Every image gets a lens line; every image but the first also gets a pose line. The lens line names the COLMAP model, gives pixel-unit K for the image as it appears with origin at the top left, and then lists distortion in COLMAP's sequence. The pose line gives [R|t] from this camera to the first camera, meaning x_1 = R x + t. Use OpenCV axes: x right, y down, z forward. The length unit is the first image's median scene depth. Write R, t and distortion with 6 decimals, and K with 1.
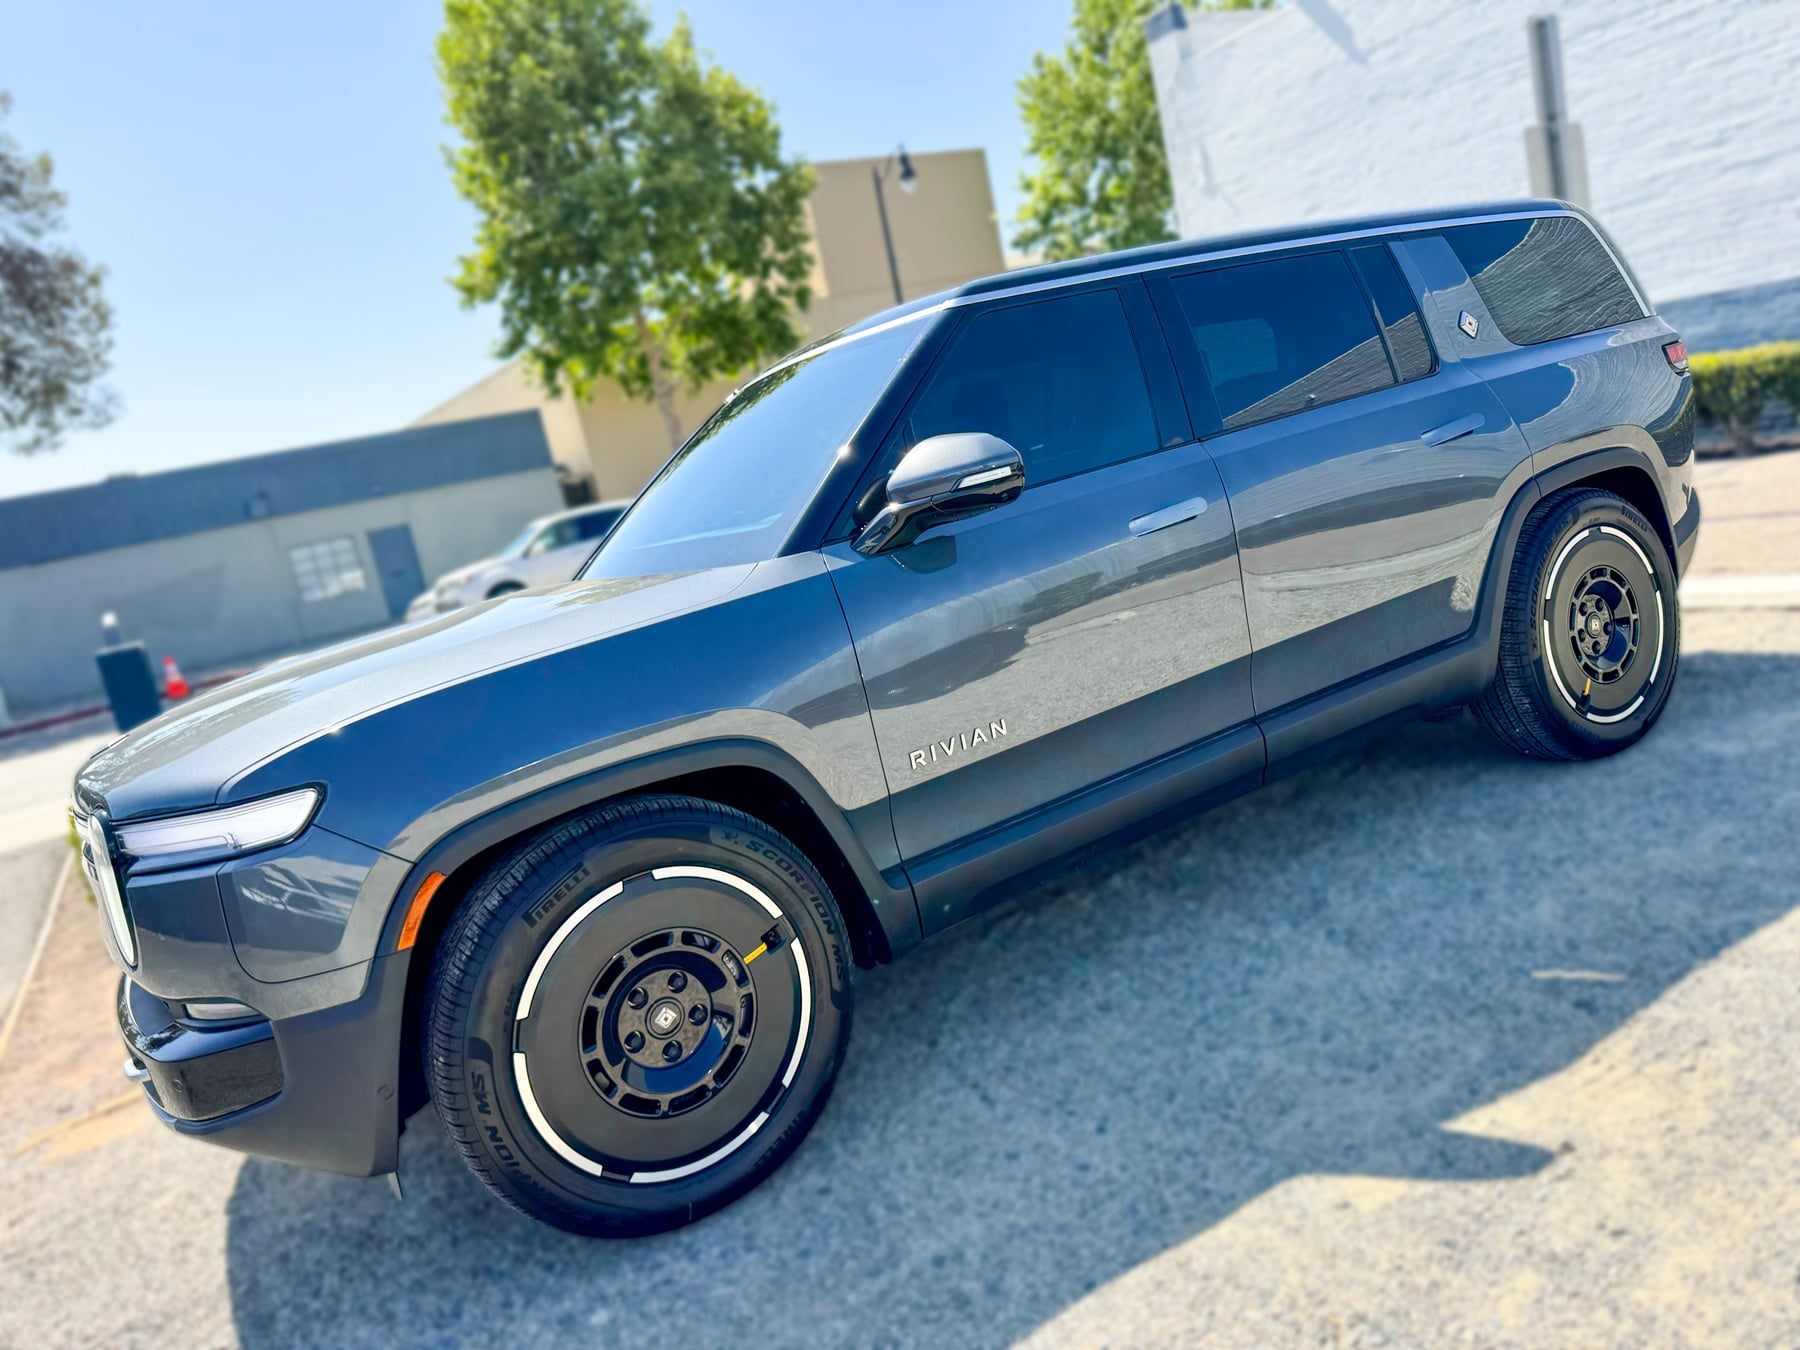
lens RADIAL K [[1386.7, 0, 914.4], [0, 1386.7, 668.3], [0, 0, 1]] dist [0.022270, -0.018863]
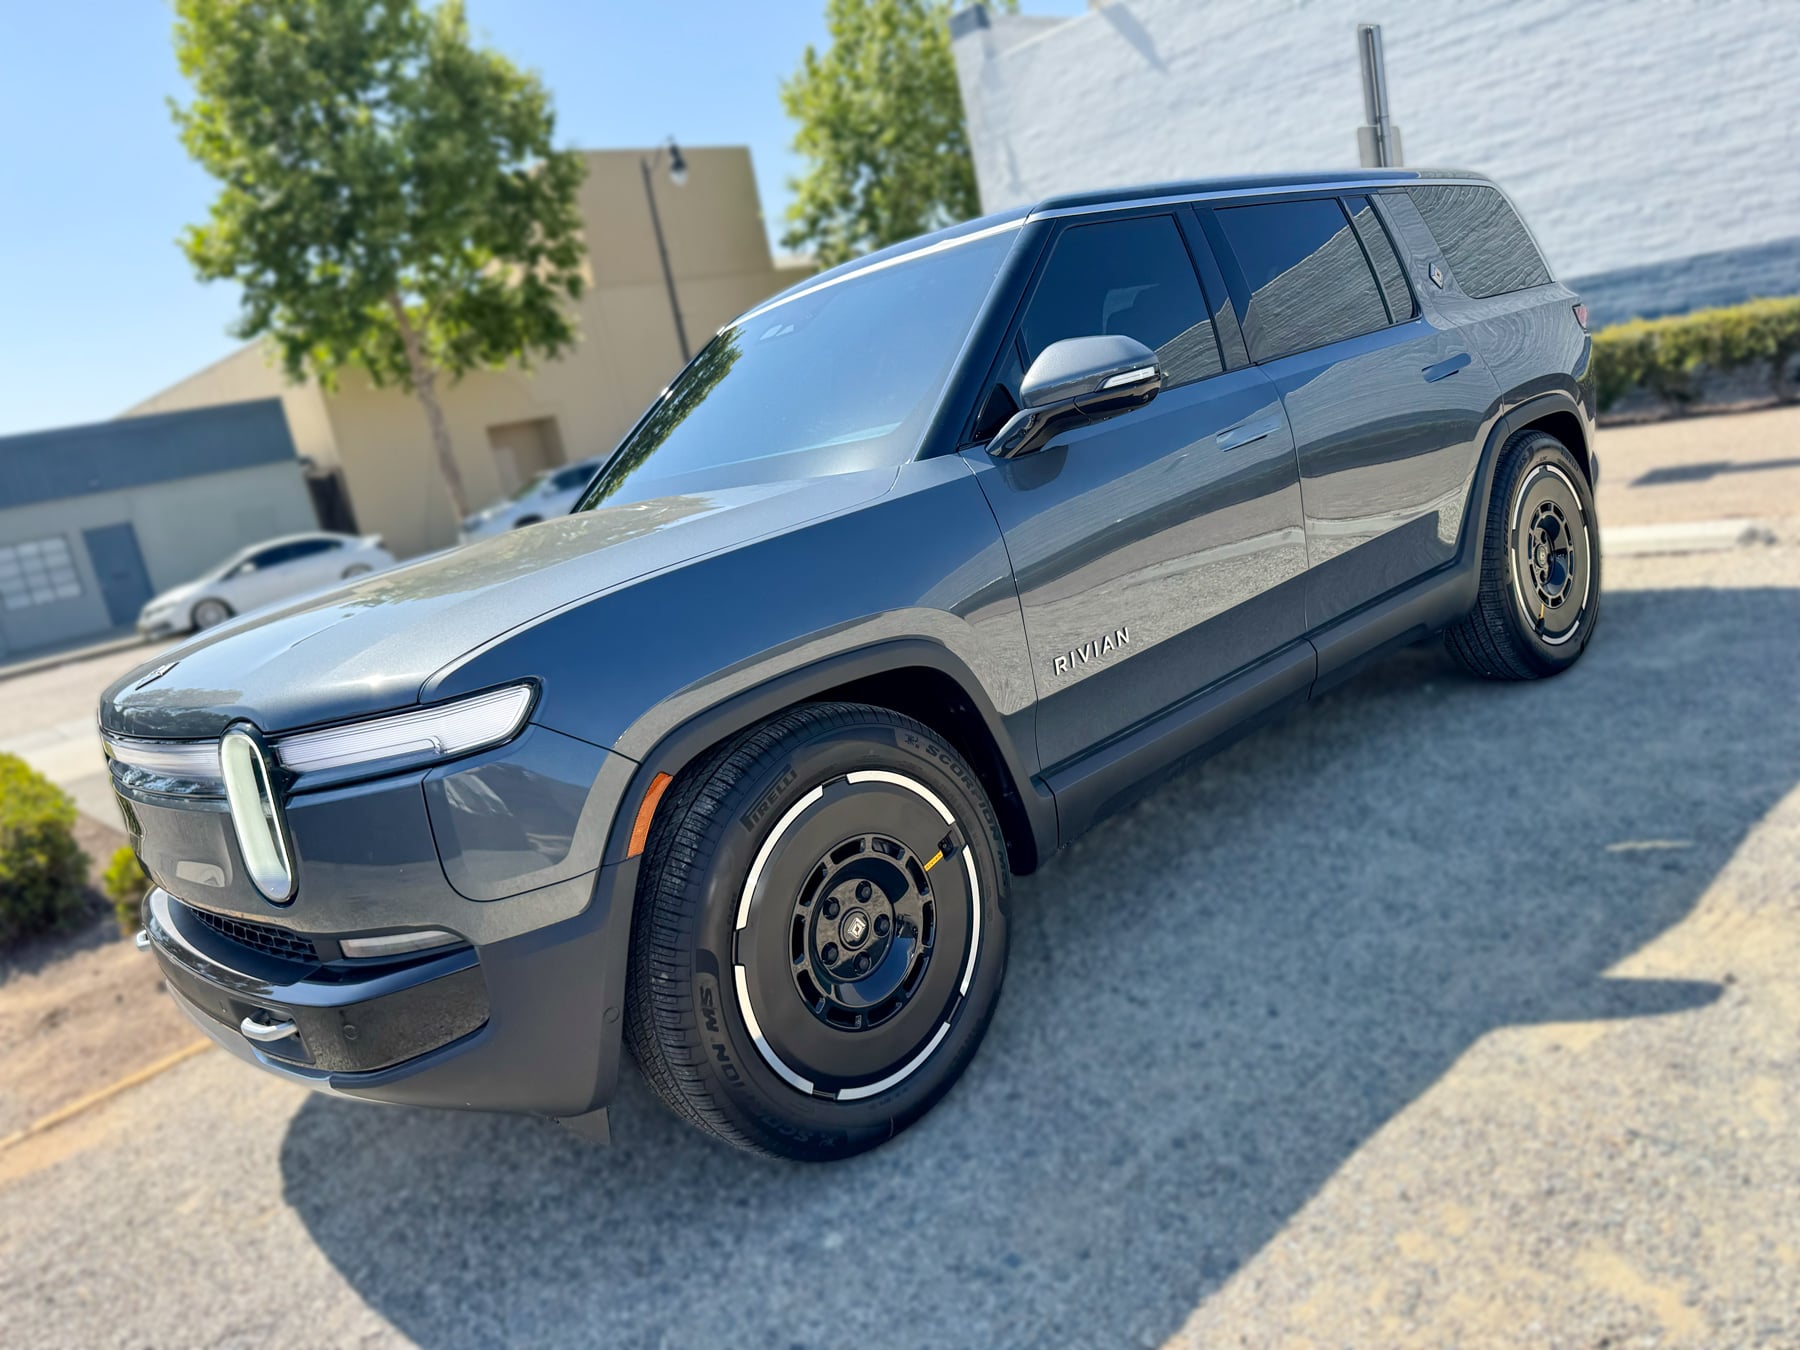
lens RADIAL K [[1386.7, 0, 904.5], [0, 1386.7, 672.8], [0, 0, 1]] dist [0.022270, -0.018863]
pose [[0.977577, -0.025257, 0.209057, -0.314970], [0.027700, 0.999578, -0.008766, 0.077527], [-0.208747, 0.014360, 0.977864, 0.050759]]
